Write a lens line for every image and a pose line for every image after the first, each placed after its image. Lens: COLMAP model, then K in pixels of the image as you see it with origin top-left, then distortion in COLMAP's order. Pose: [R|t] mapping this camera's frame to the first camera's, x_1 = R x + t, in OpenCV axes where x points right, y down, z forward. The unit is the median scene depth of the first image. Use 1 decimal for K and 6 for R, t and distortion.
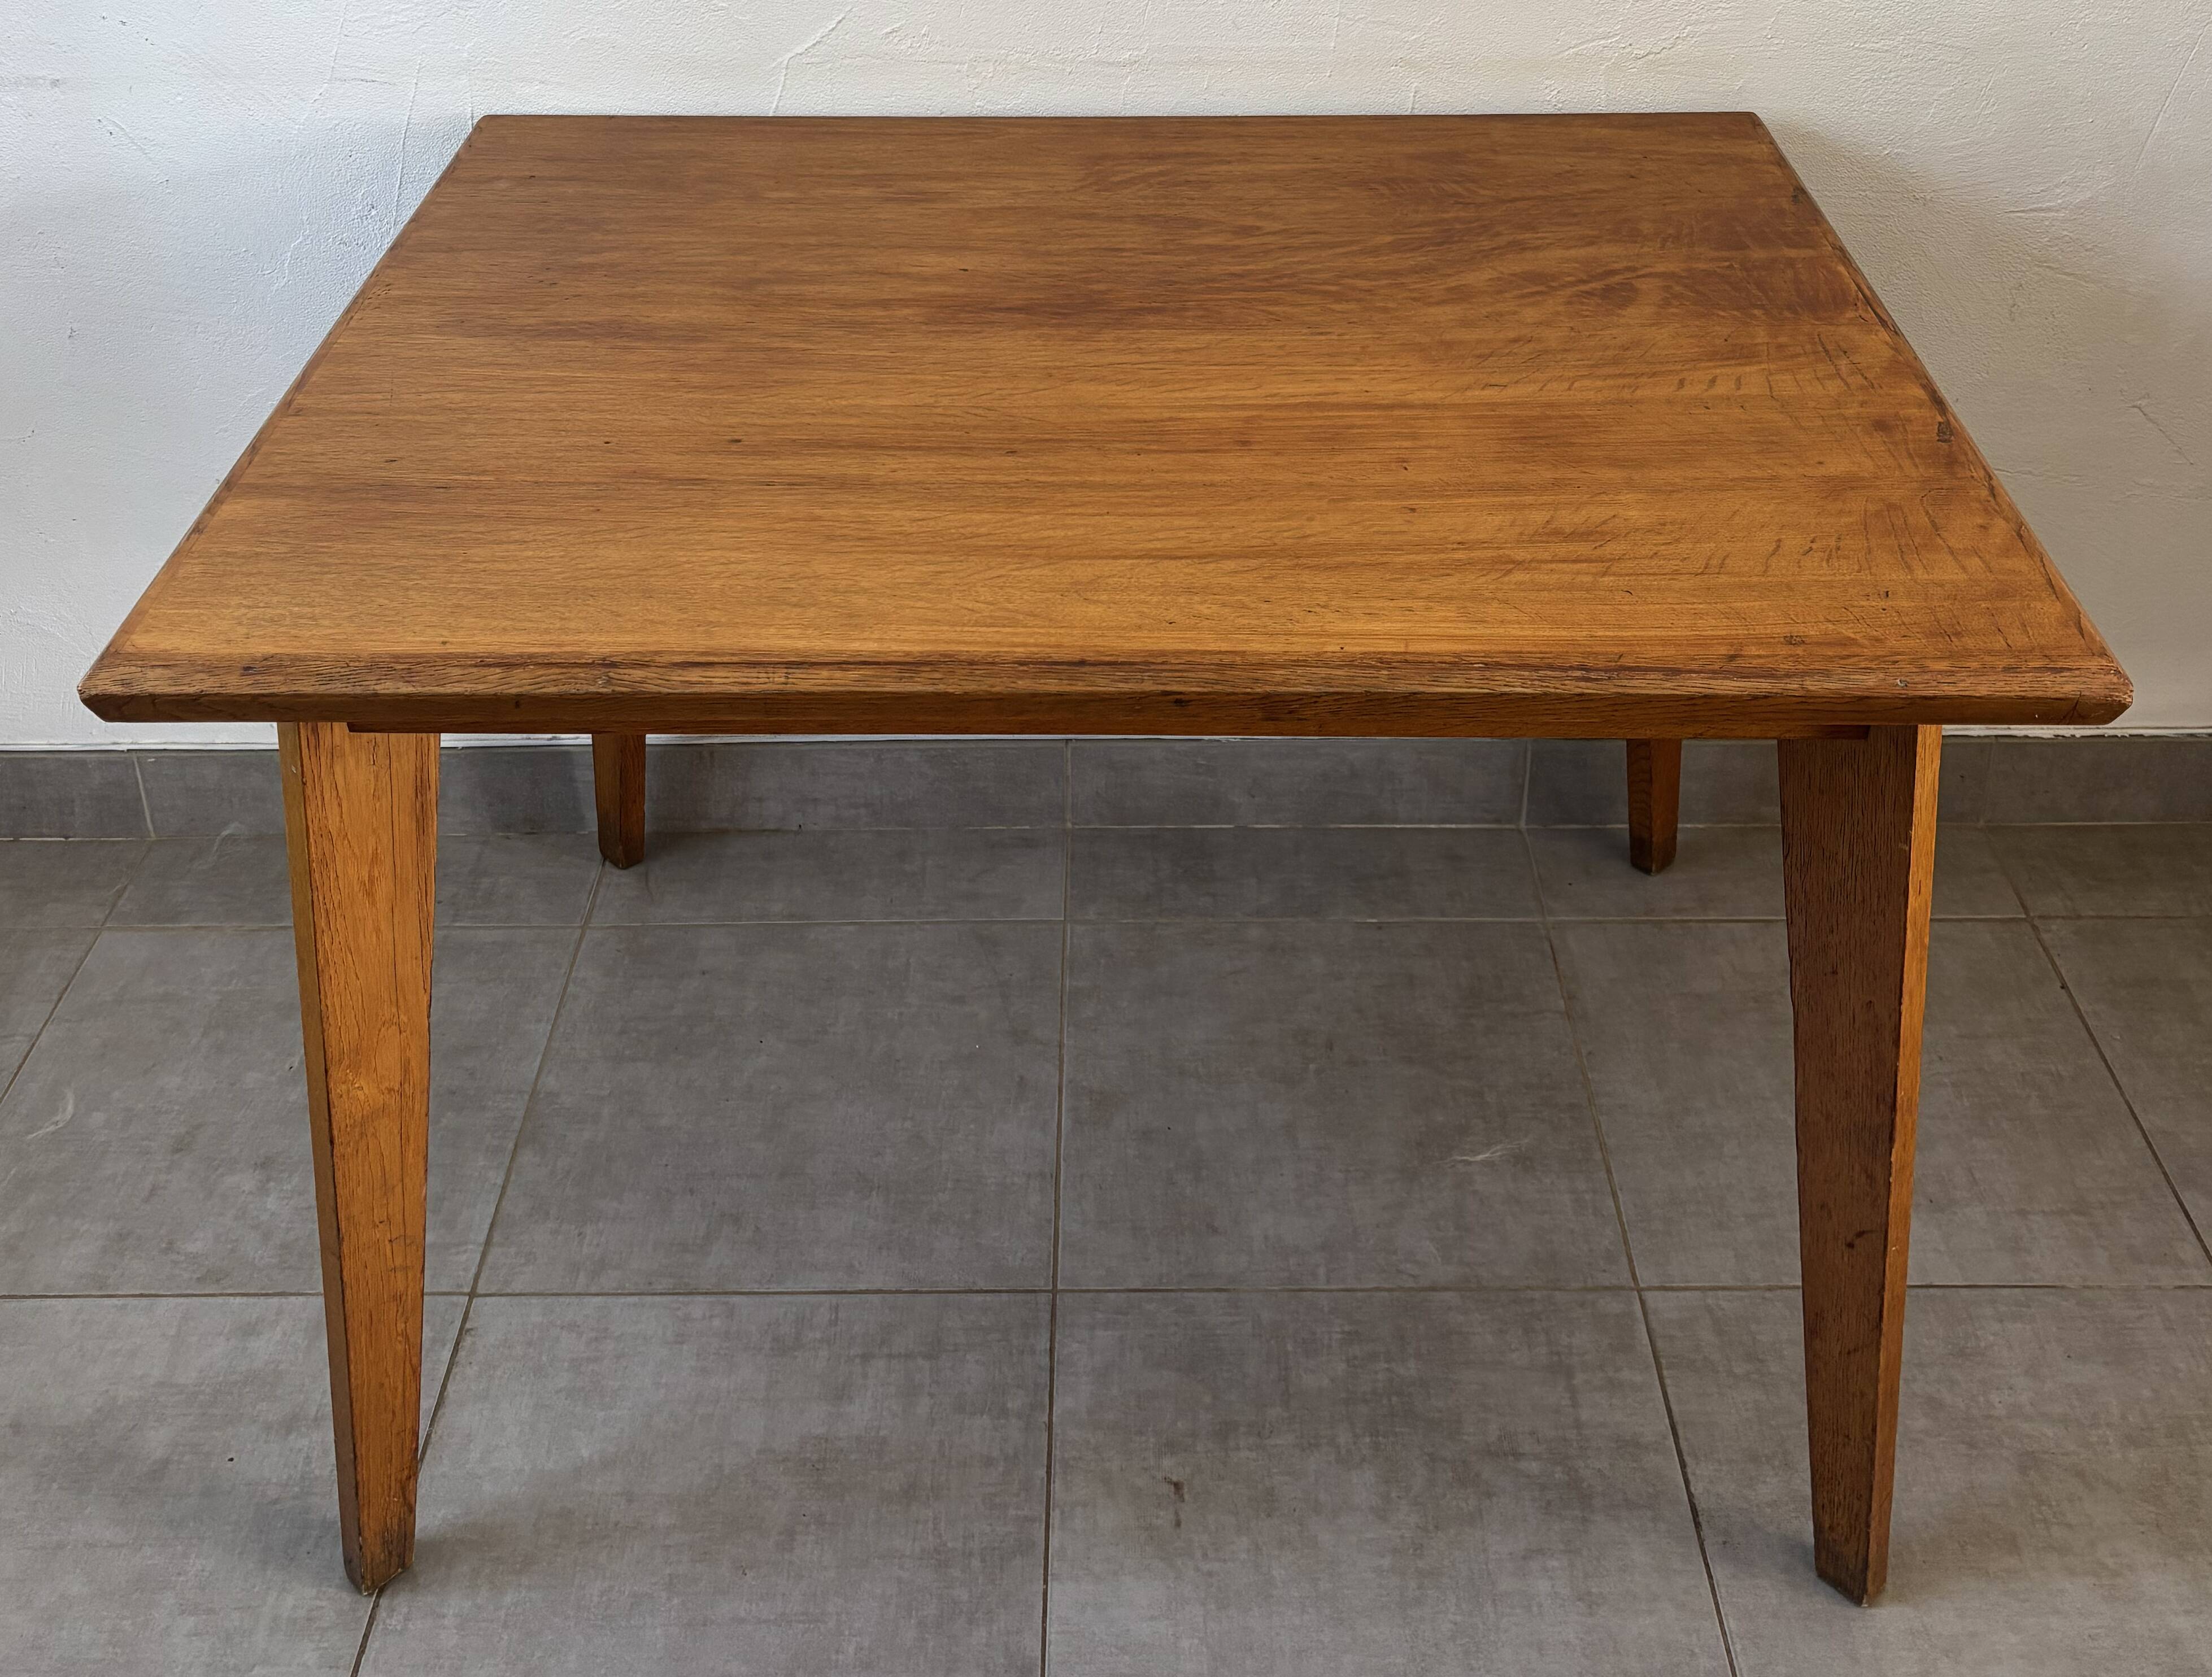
lens RADIAL K [[2436.2, 0, 1124.2], [0, 2436.2, 466.3], [0, 0, 1]] dist [0.018376, 0.000000]
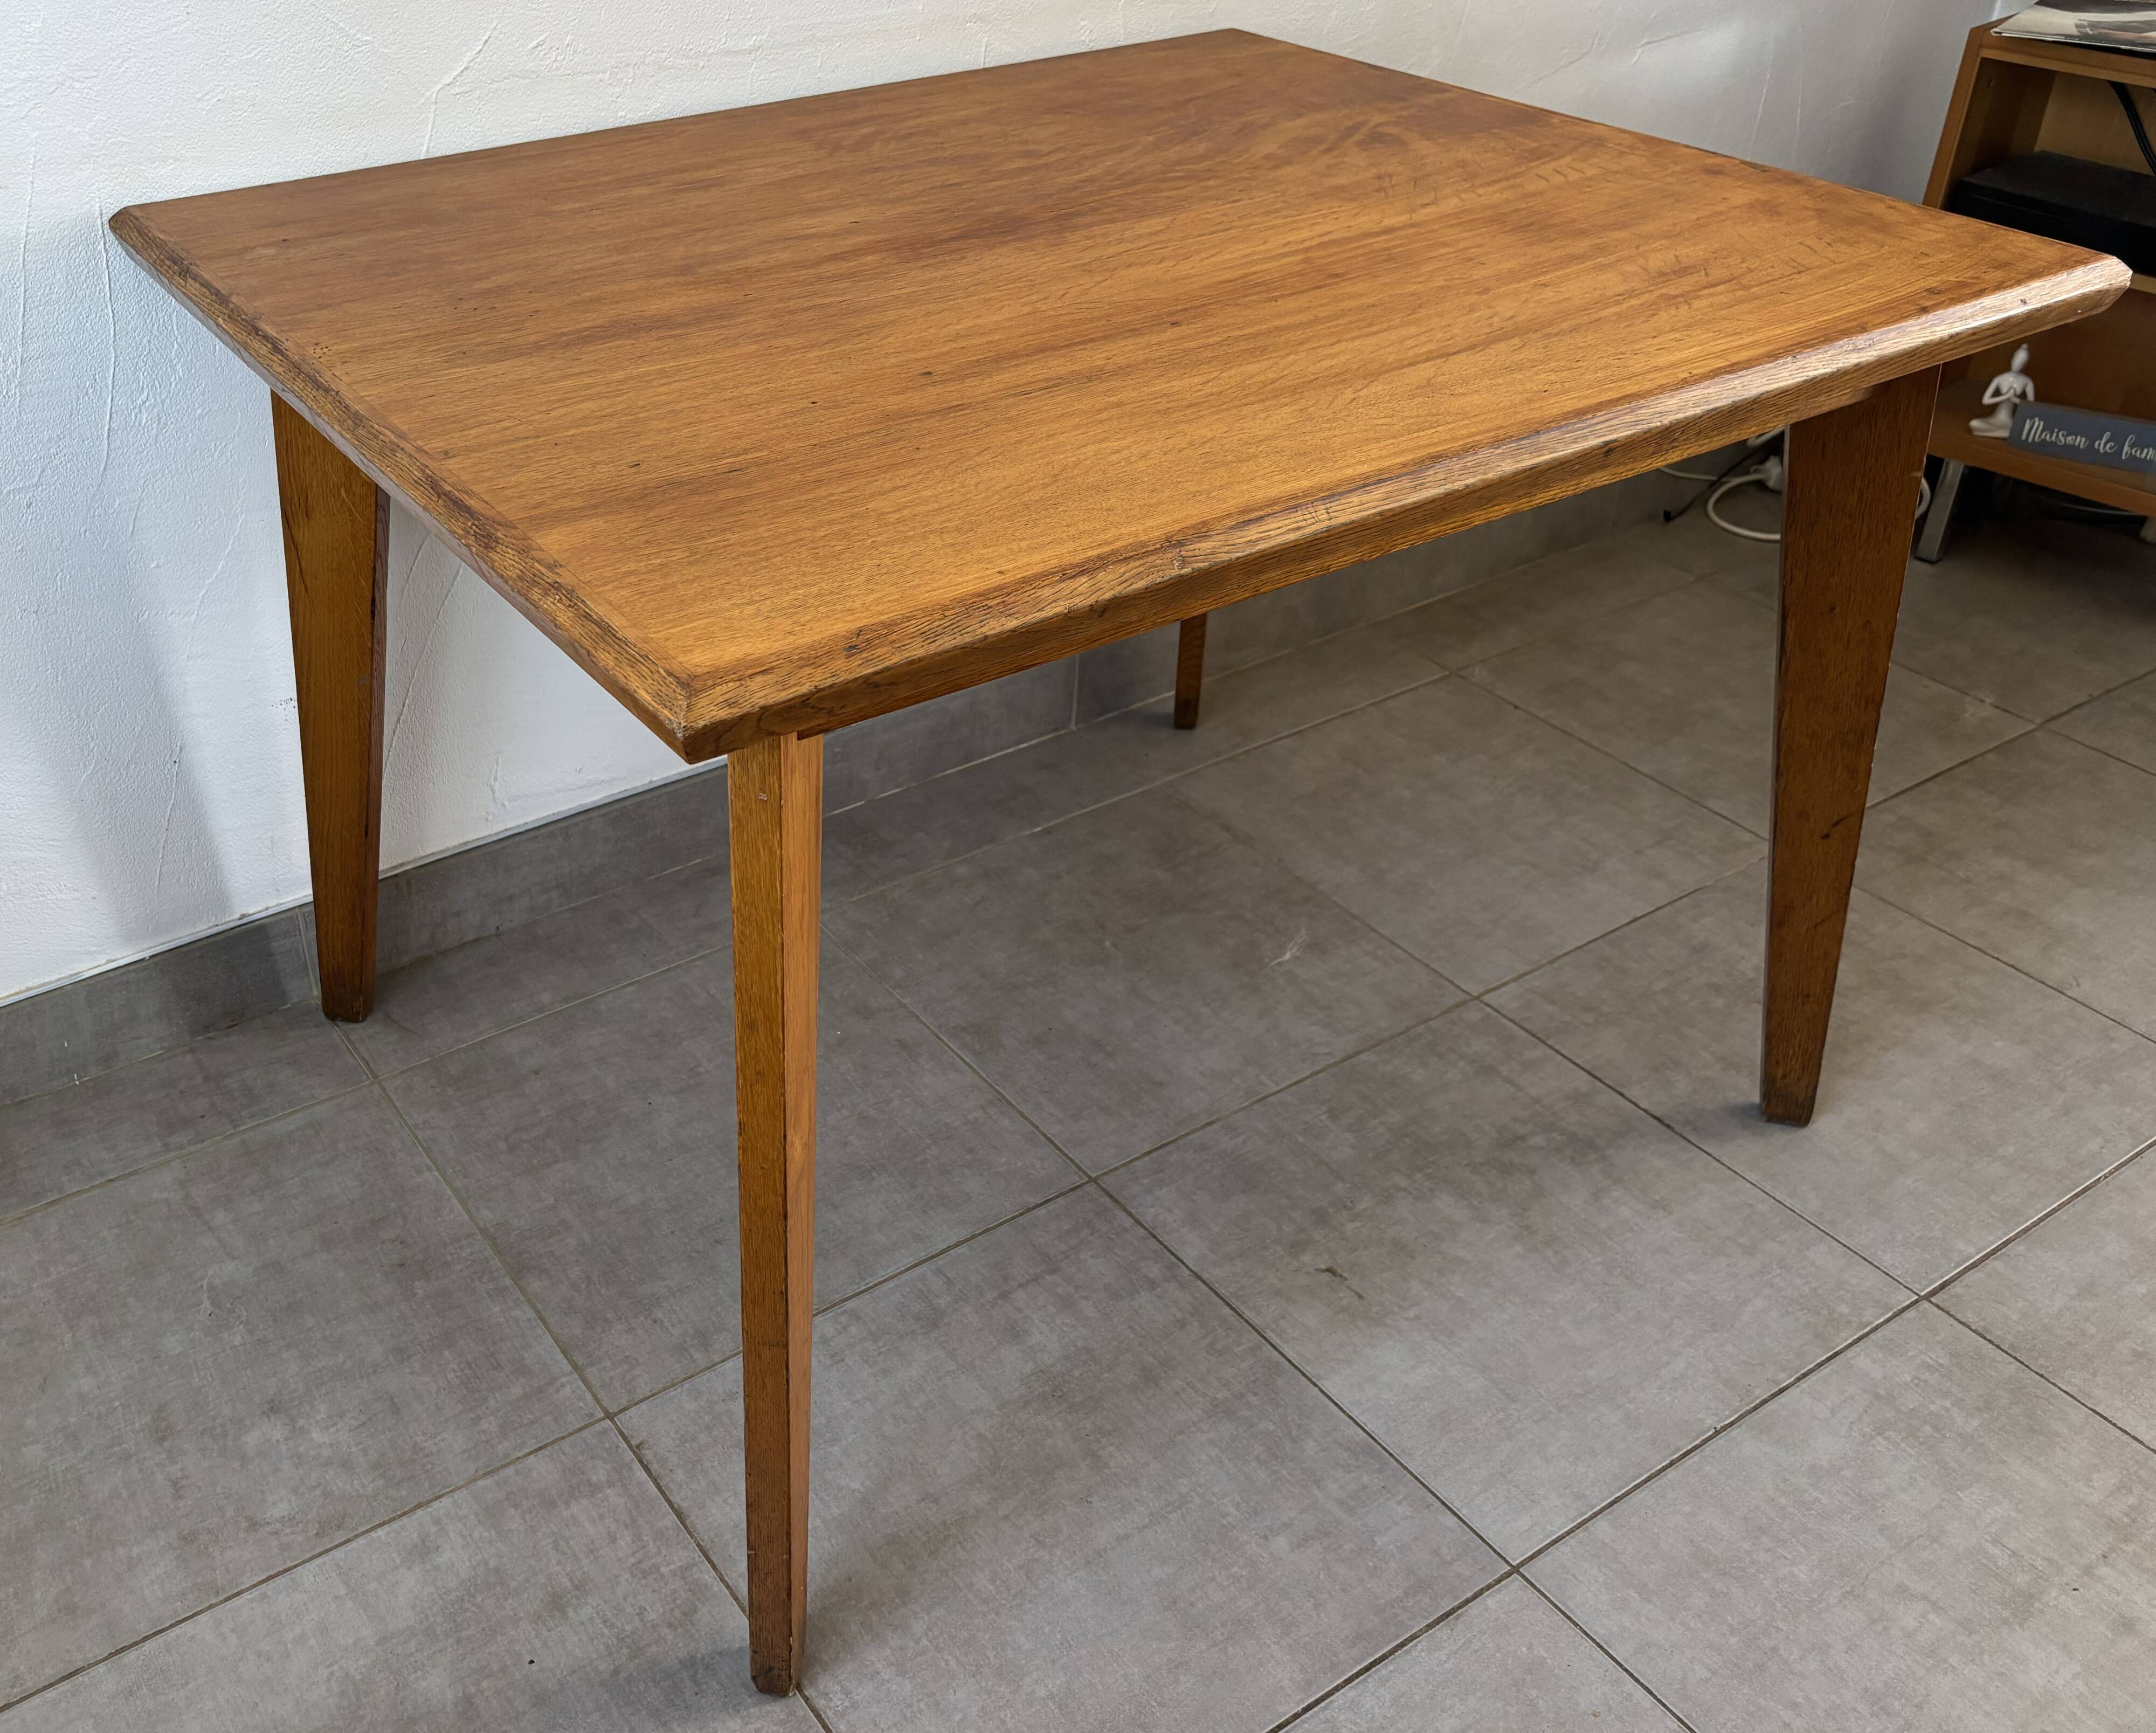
lens RADIAL K [[2029.0, 0, 840.4], [0, 2029.0, 802.4], [0, 0, 1]] dist [0.024031, 0.000000]
pose [[0.843797, -0.291563, 0.450552, -0.511883], [0.255411, 0.956545, 0.140668, 0.025170], [-0.471987, -0.003619, 0.881598, 0.282666]]
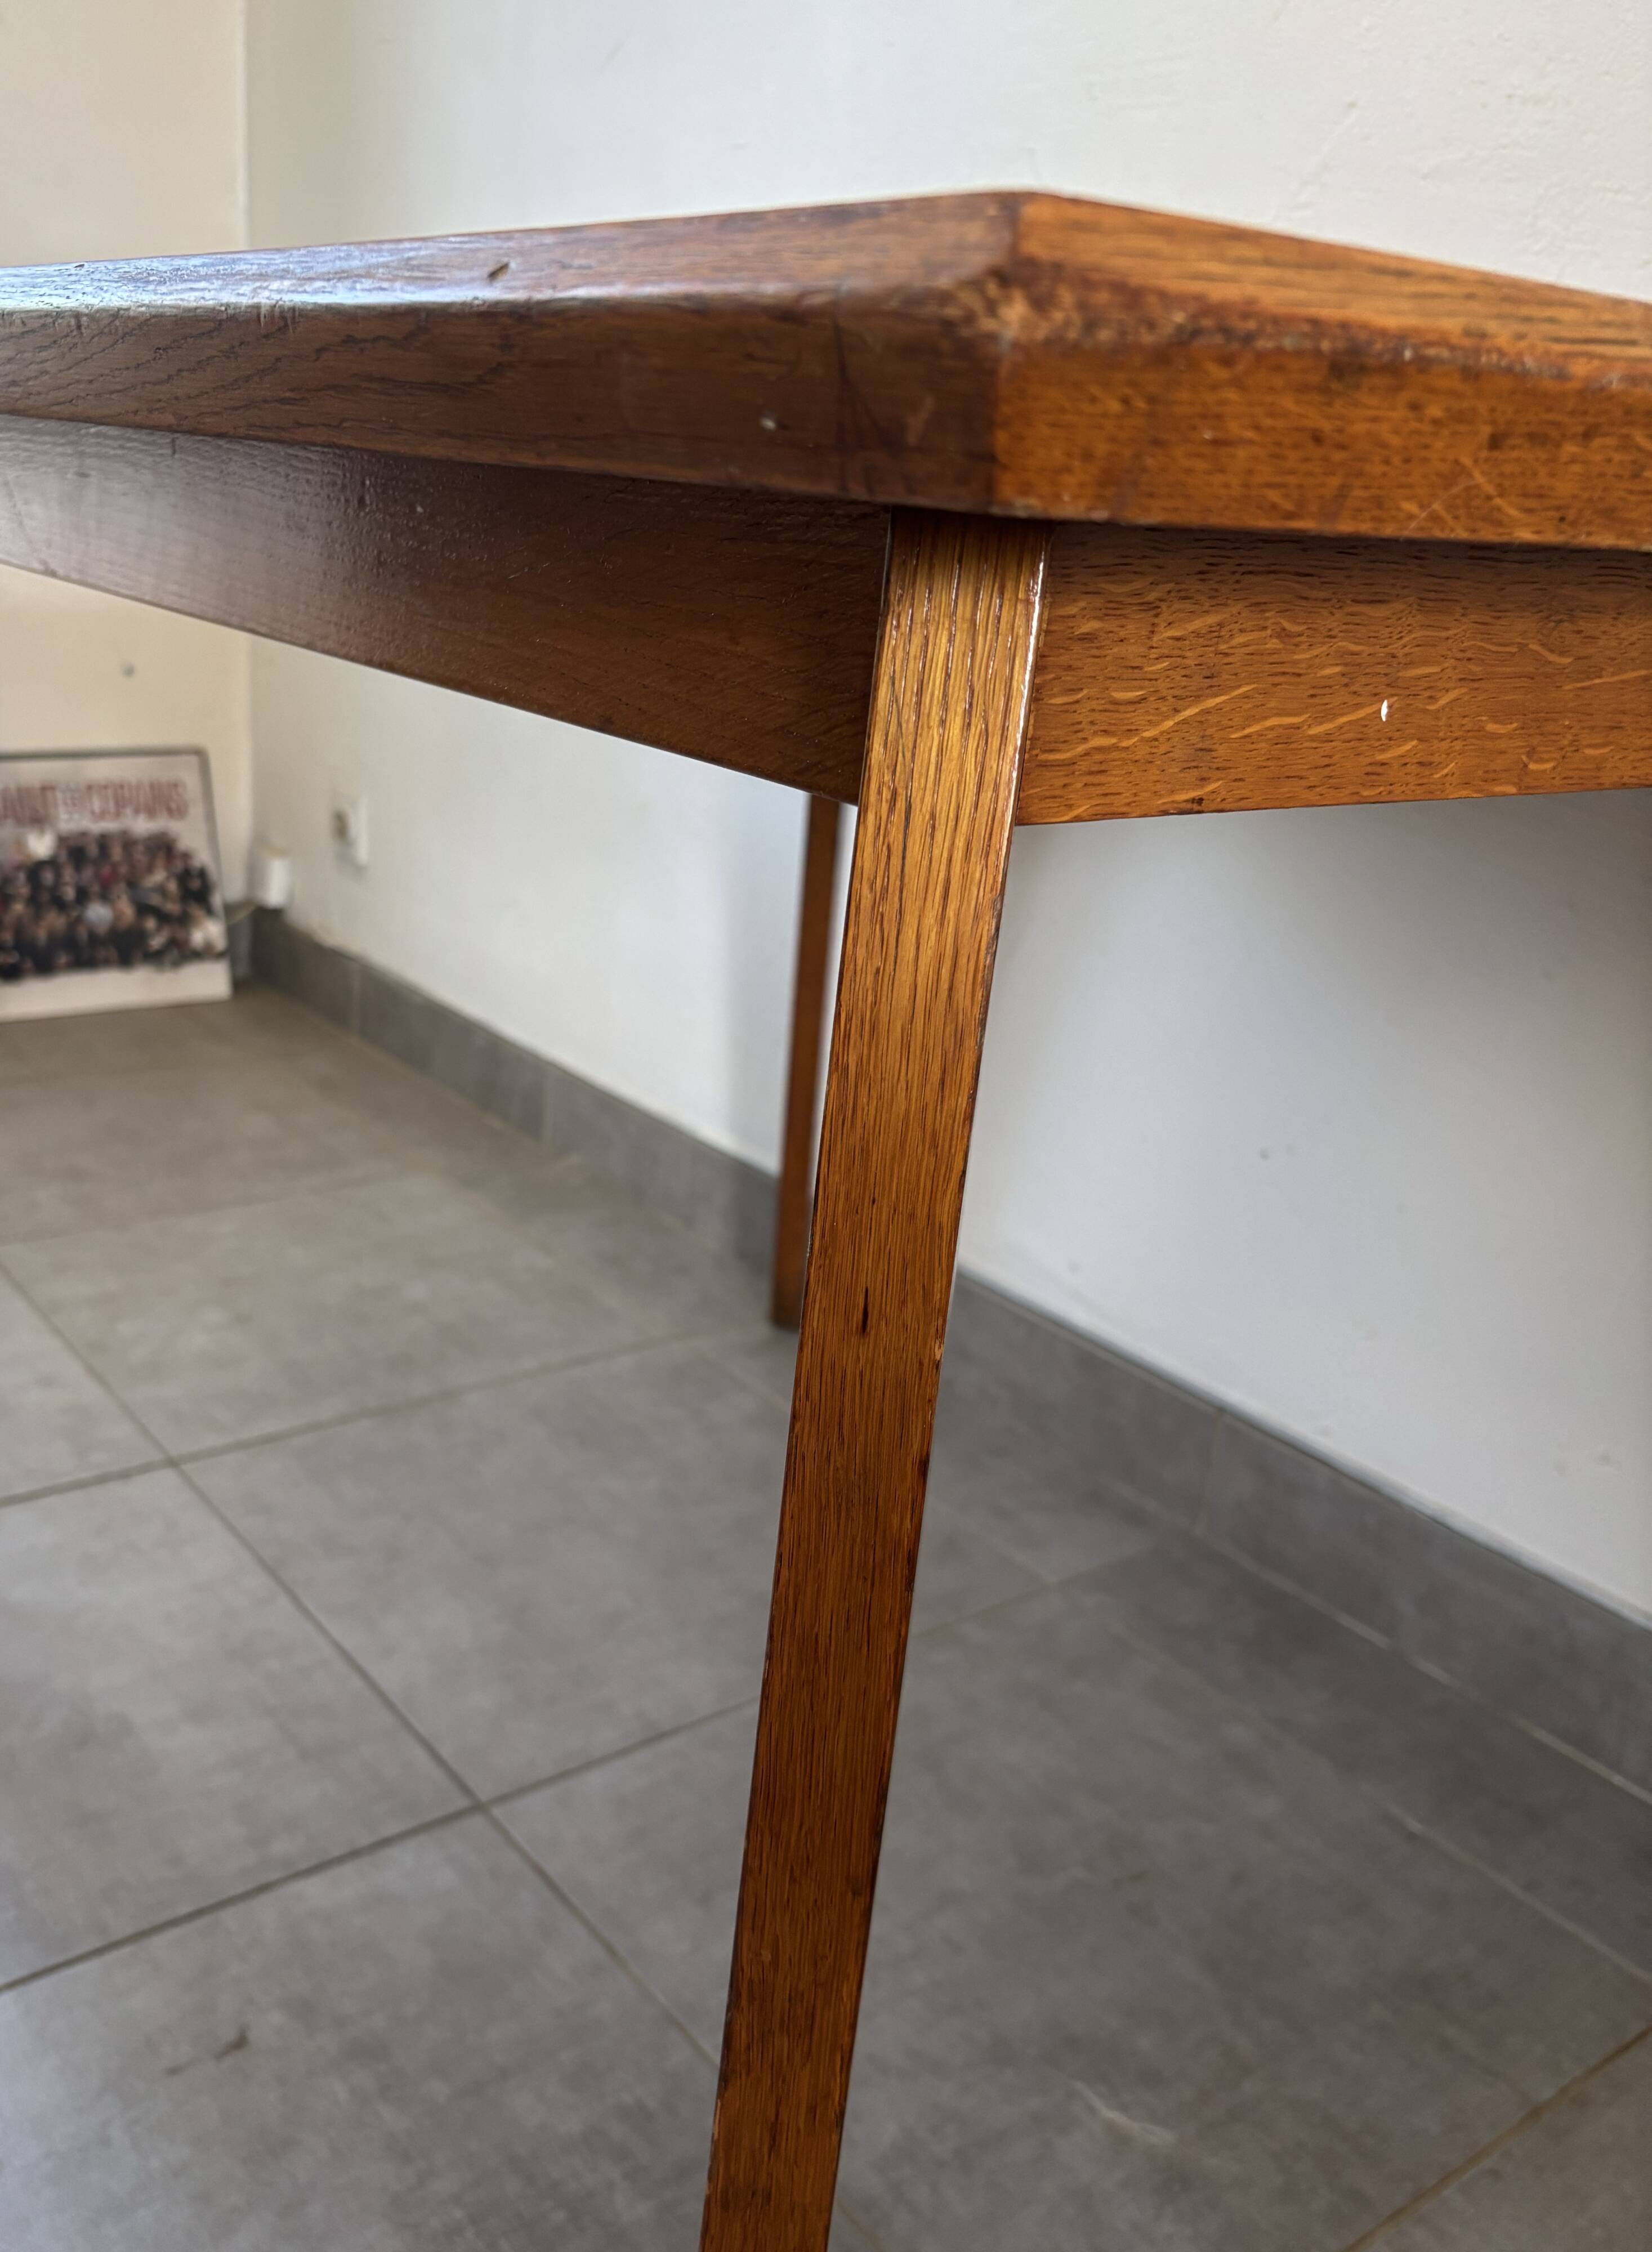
lens RADIAL K [[1982.1, 0, 710.4], [0, 1982.1, 1187.6], [0, 0, 1]] dist [0.003723, 0.005637]
pose [[0.584751, 0.329705, -0.741189, 0.410370], [-0.439774, 0.896608, 0.051887, 0.122356], [0.681664, 0.295615, 0.669288, 0.644570]]
